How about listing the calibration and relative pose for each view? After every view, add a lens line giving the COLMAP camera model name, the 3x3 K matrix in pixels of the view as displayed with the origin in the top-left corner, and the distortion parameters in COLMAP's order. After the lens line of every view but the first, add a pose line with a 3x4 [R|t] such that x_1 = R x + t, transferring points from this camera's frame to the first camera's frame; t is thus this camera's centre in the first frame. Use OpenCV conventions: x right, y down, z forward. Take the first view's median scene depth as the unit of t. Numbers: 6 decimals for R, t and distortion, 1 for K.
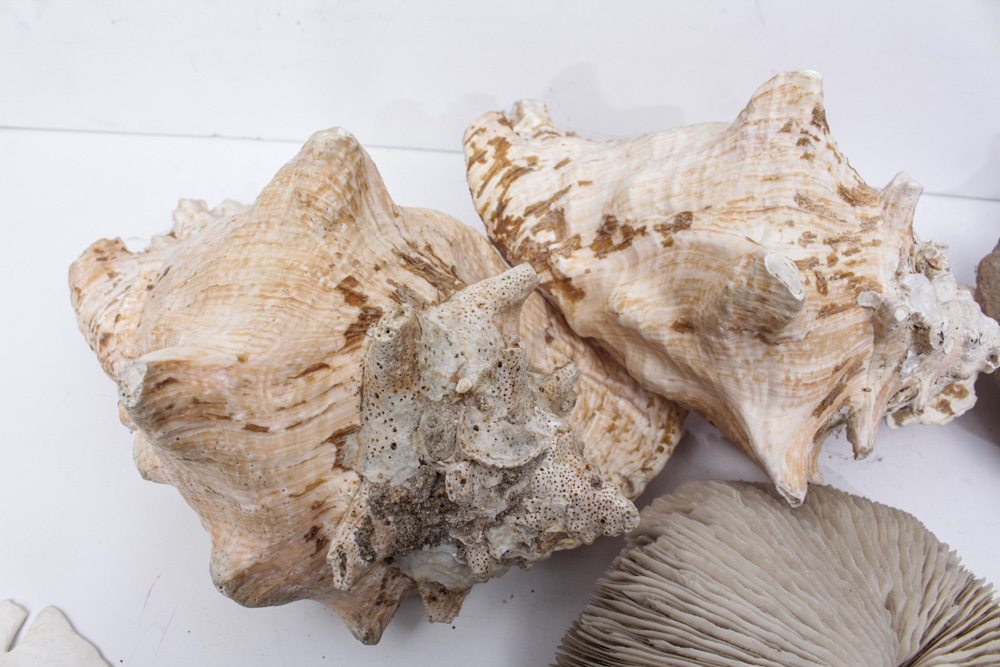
lens RADIAL K [[873.7, 0, 497.3], [0, 873.7, 335.1], [0, 0, 1]] dist [-0.143259, 0.016889]
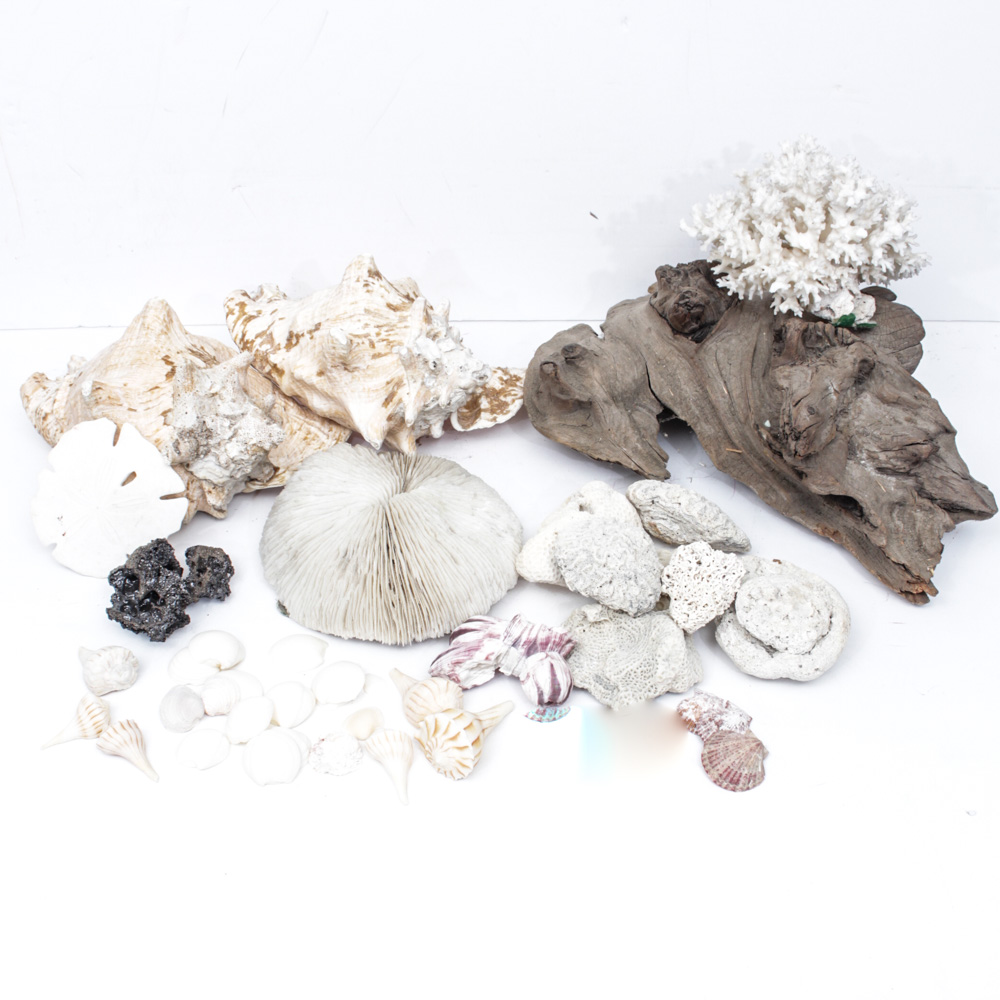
lens RADIAL K [[1746.4, 0, 507.4], [0, 1746.4, 502.7], [0, 0, 1]] dist [-0.115460, 0.000000]
pose [[0.996210, -0.086867, 0.004470, 0.643791], [0.086356, 0.981580, -0.170422, 1.112089], [0.010416, 0.170162, 0.985361, -3.305355]]
